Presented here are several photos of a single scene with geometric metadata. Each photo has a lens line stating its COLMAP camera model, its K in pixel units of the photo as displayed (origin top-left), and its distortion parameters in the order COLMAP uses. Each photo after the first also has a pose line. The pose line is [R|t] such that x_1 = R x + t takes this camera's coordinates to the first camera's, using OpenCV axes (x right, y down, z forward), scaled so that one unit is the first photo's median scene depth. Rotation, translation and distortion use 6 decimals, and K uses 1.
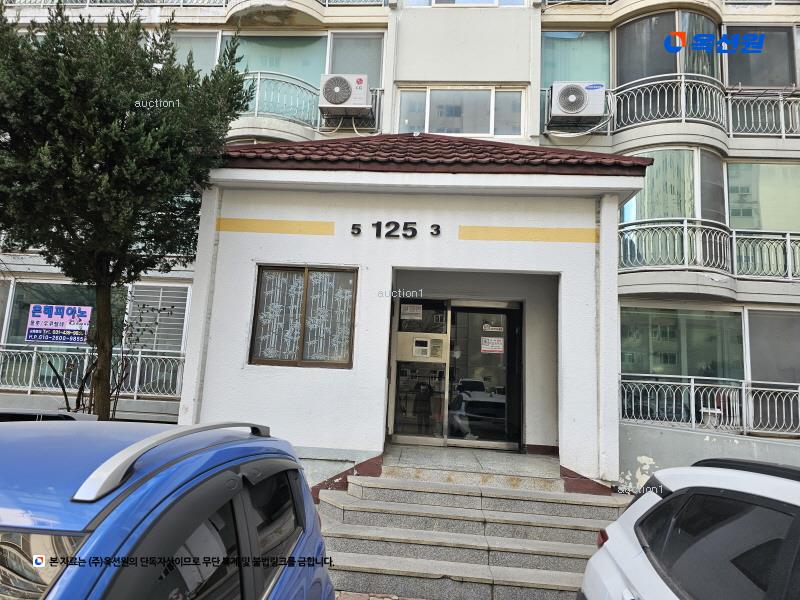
lens RADIAL K [[540.0, 0, 385.5], [0, 540.0, 298.4], [0, 0, 1]] dist [0.085141, -0.086882]
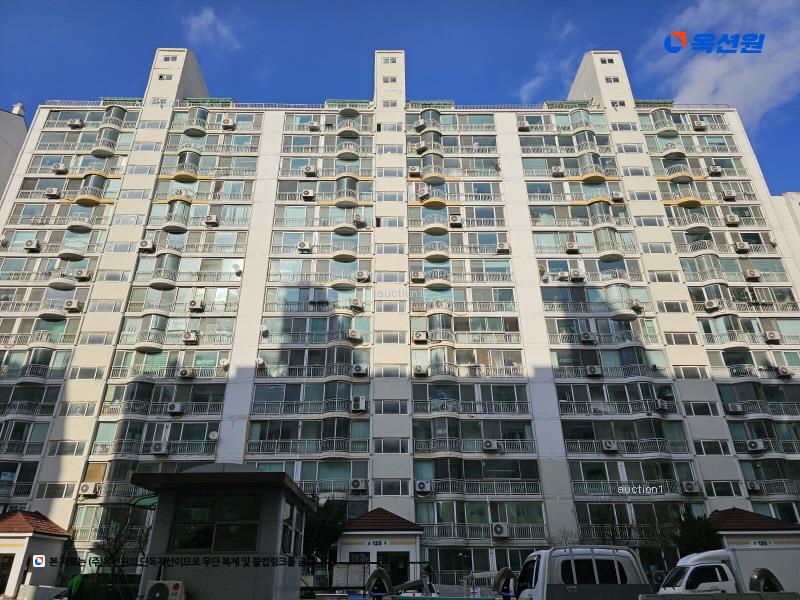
lens RADIAL K [[540.0, 0, 385.5], [0, 540.0, 298.4], [0, 0, 1]] dist [0.085141, -0.086882]
pose [[0.995736, -0.010237, 0.091678, -0.223166], [0.038878, 0.947819, -0.316428, -0.431022], [-0.083655, 0.318643, 0.944176, -2.899609]]
